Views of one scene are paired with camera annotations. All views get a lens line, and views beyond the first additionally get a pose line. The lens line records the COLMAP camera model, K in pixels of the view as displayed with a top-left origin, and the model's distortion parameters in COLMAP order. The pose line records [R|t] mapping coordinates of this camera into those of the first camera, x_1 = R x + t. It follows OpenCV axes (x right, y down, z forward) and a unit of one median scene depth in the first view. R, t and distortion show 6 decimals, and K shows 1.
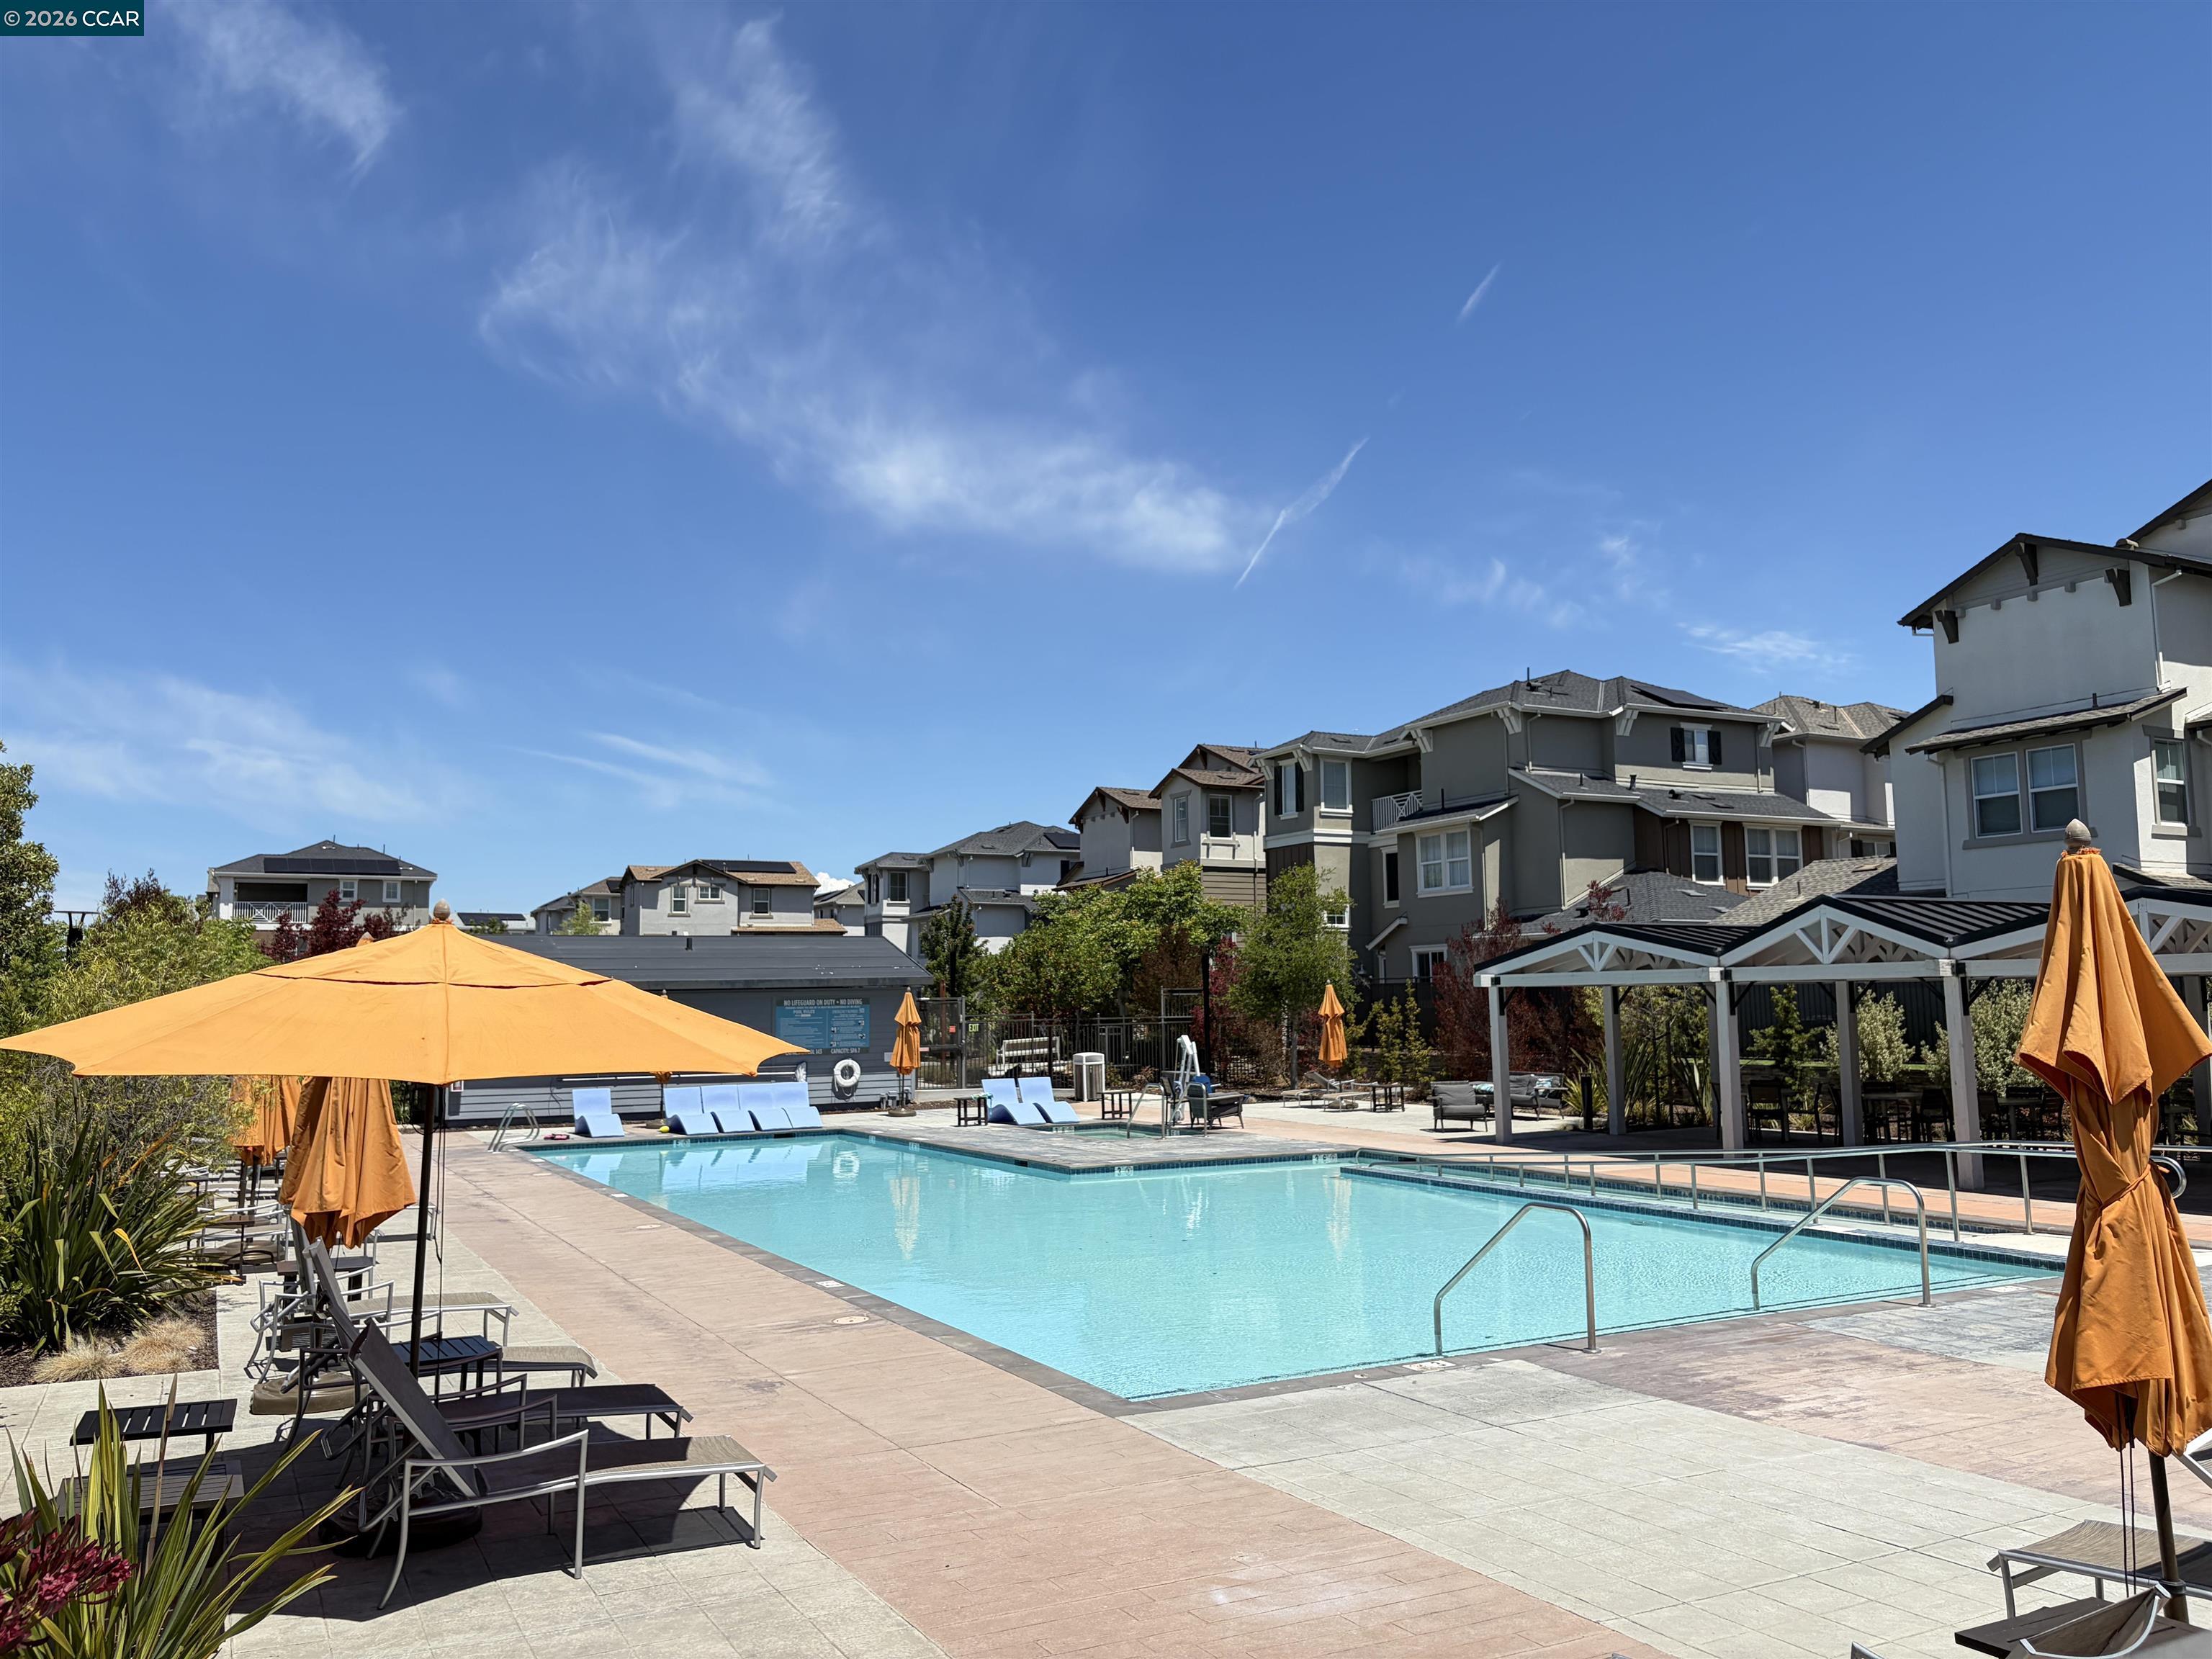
lens RADIAL K [[1782.9, 0, 1126.9], [0, 1782.9, 897.6], [0, 0, 1]] dist [0.065476, -0.045009]
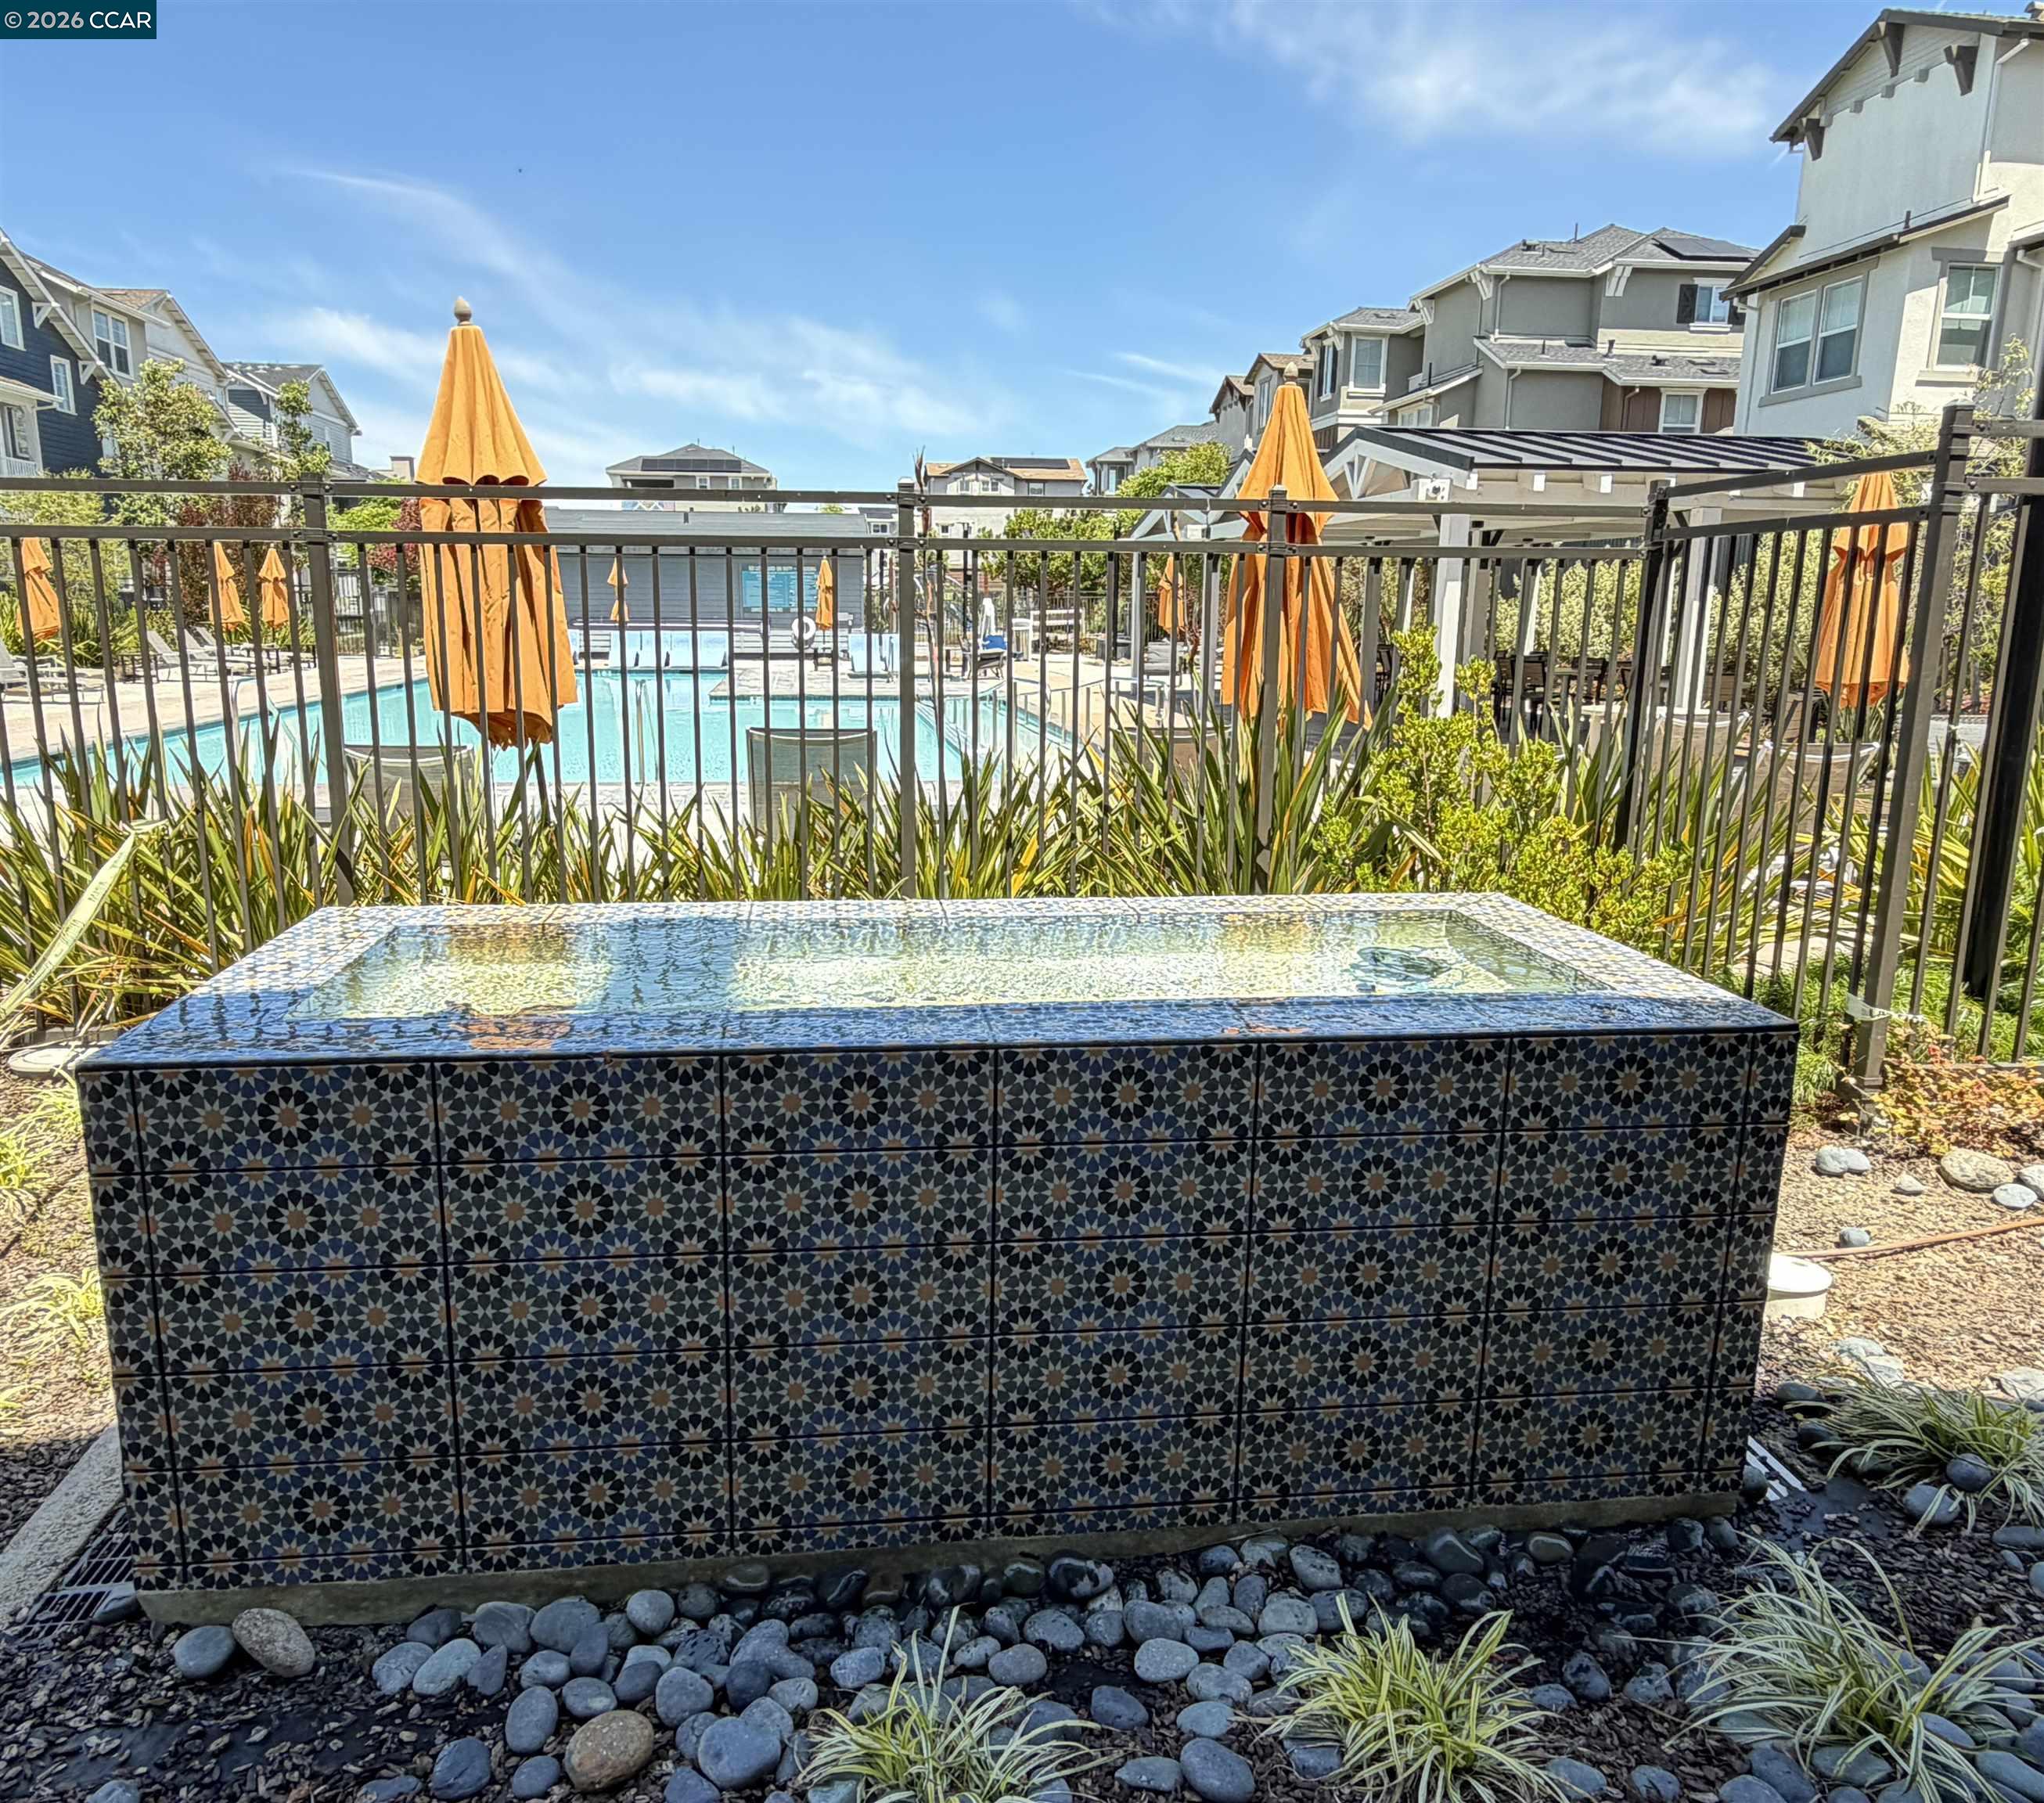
lens RADIAL K [[1491.4, 0, 1023.9], [0, 1491.4, 904.4], [0, 0, 1]] dist [-0.004328, 0.000028]
pose [[0.925124, 0.093995, -0.367846, 0.417230], [0.005818, 0.965246, 0.261278, 0.017142], [0.379621, -0.243854, 0.892425, 0.128908]]
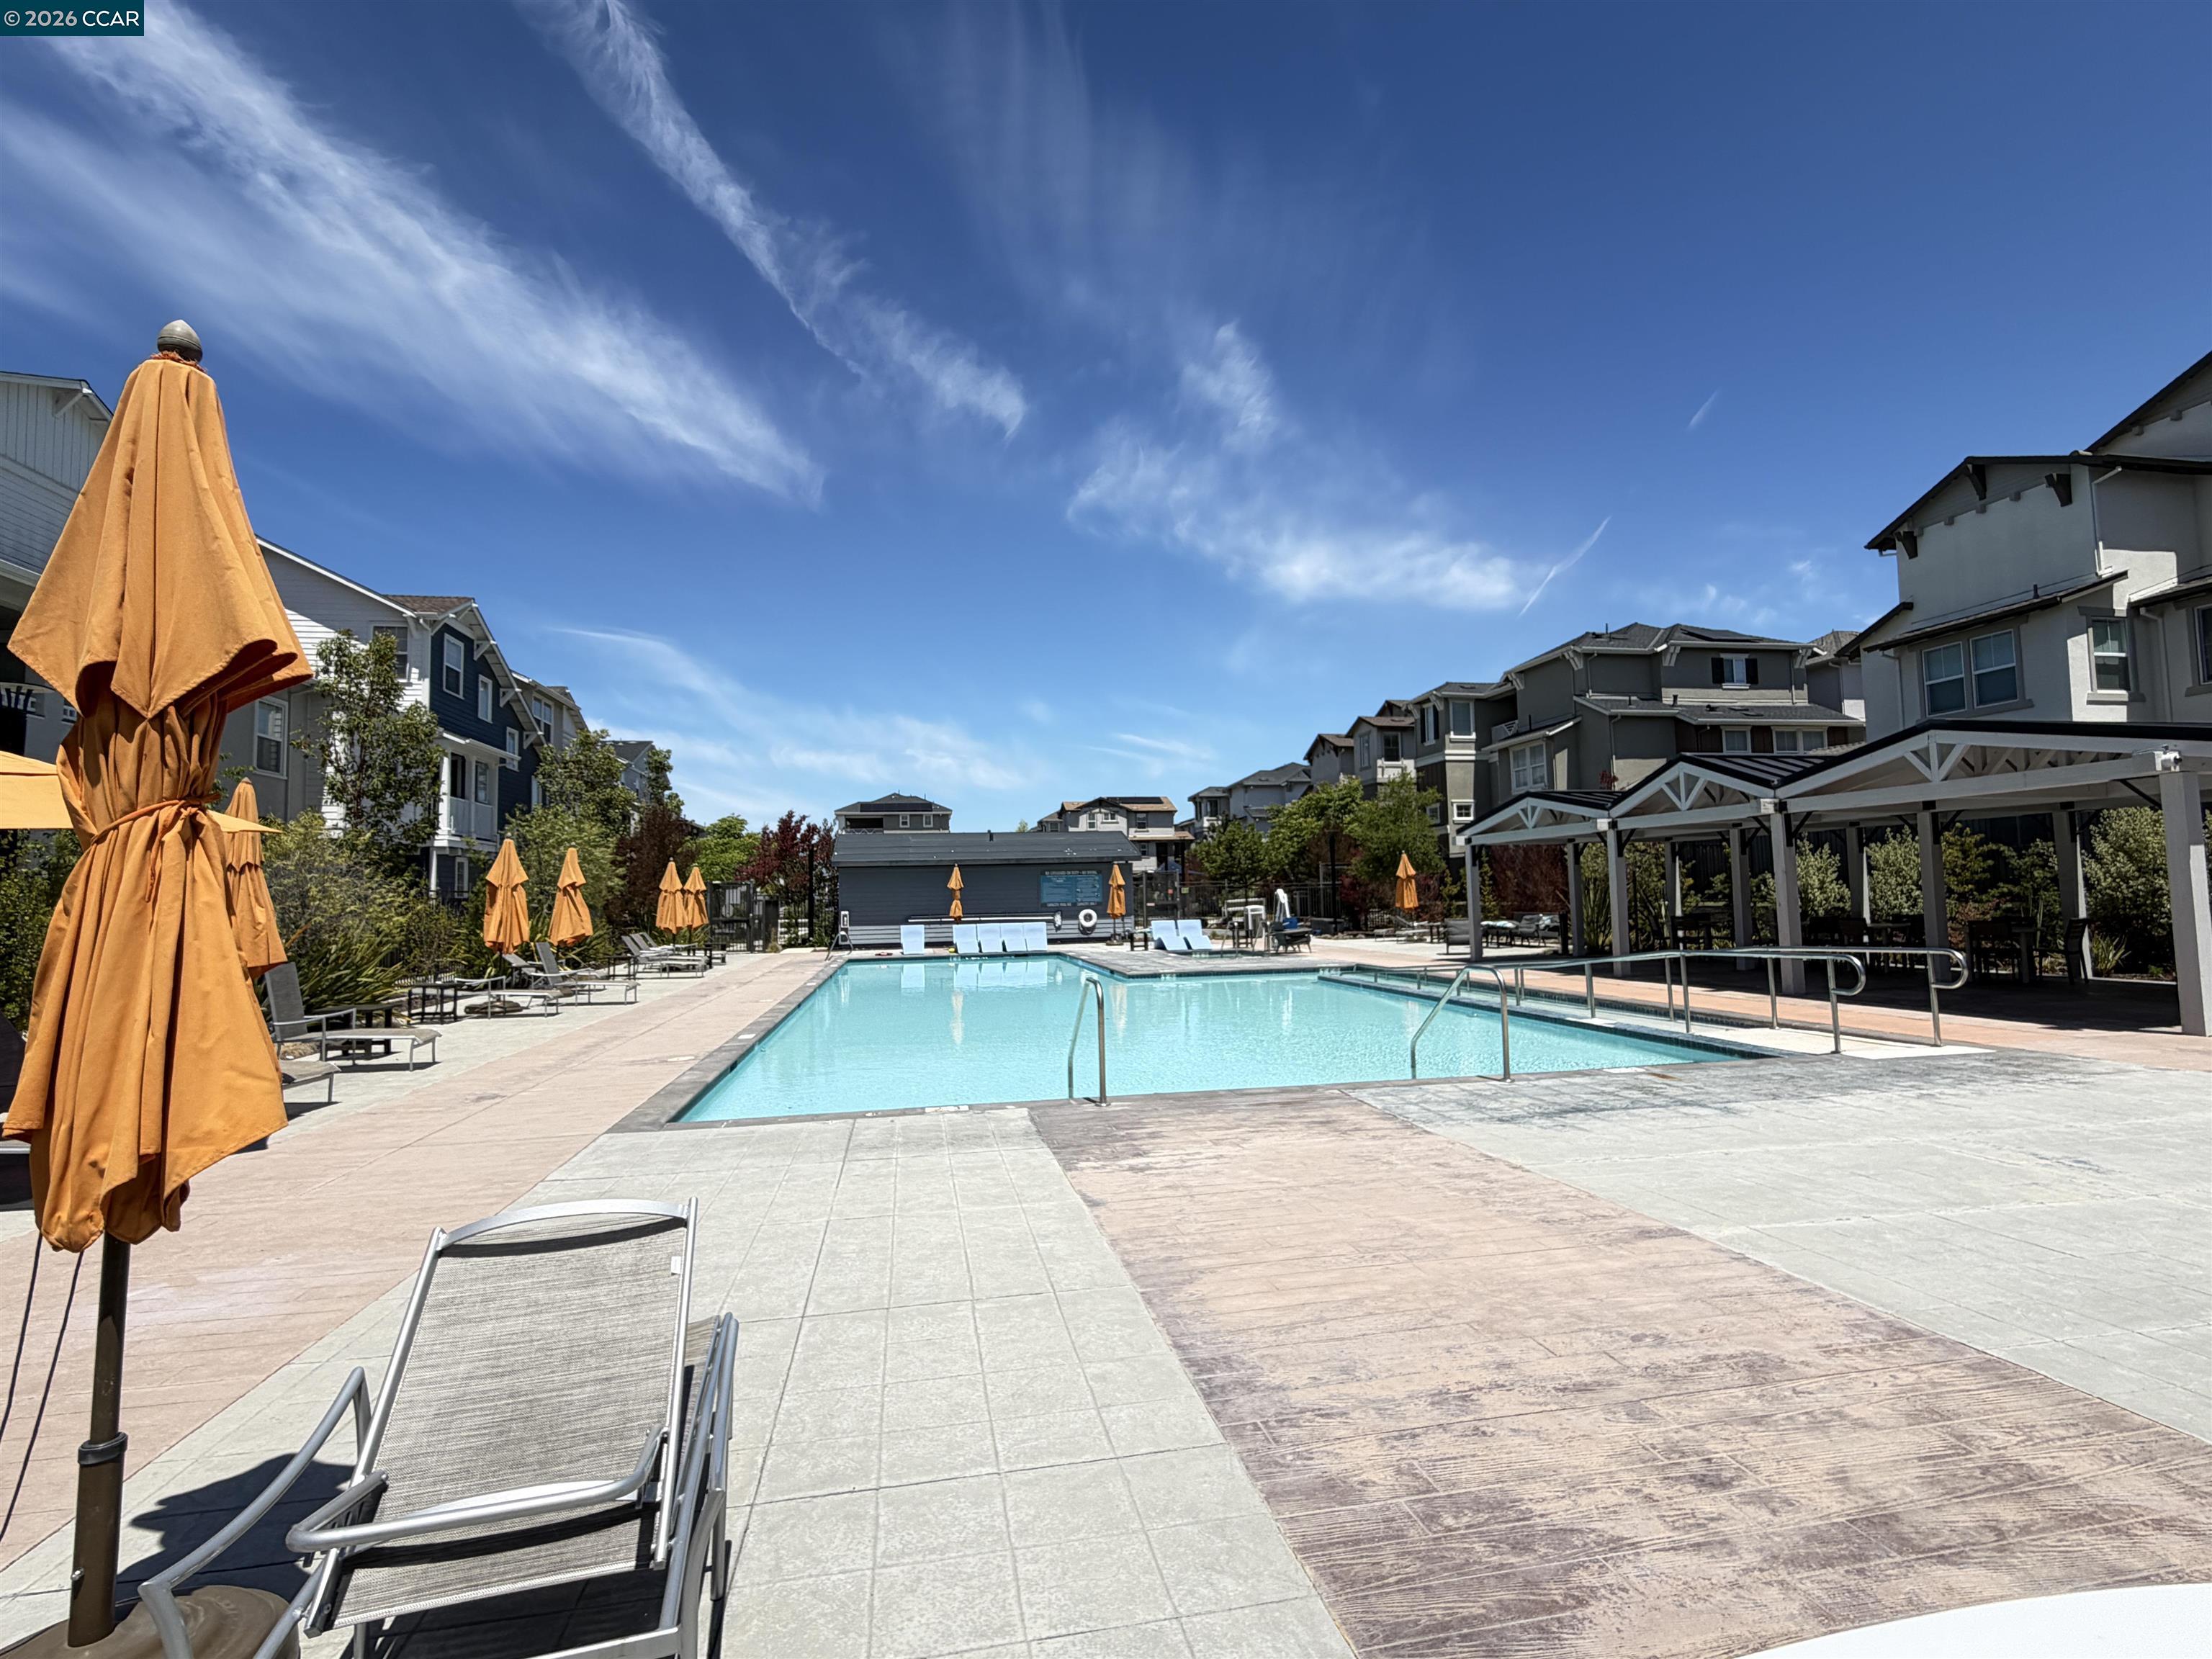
lens RADIAL K [[1057.7, 0, 1113.9], [0, 1057.7, 845.3], [0, 0, 1]] dist [0.000767, 0.000309]
pose [[0.949361, -0.026271, -0.313088, 0.172337], [0.032046, 0.999398, 0.013313, 0.025818], [0.312549, -0.022672, 0.949631, 0.159098]]
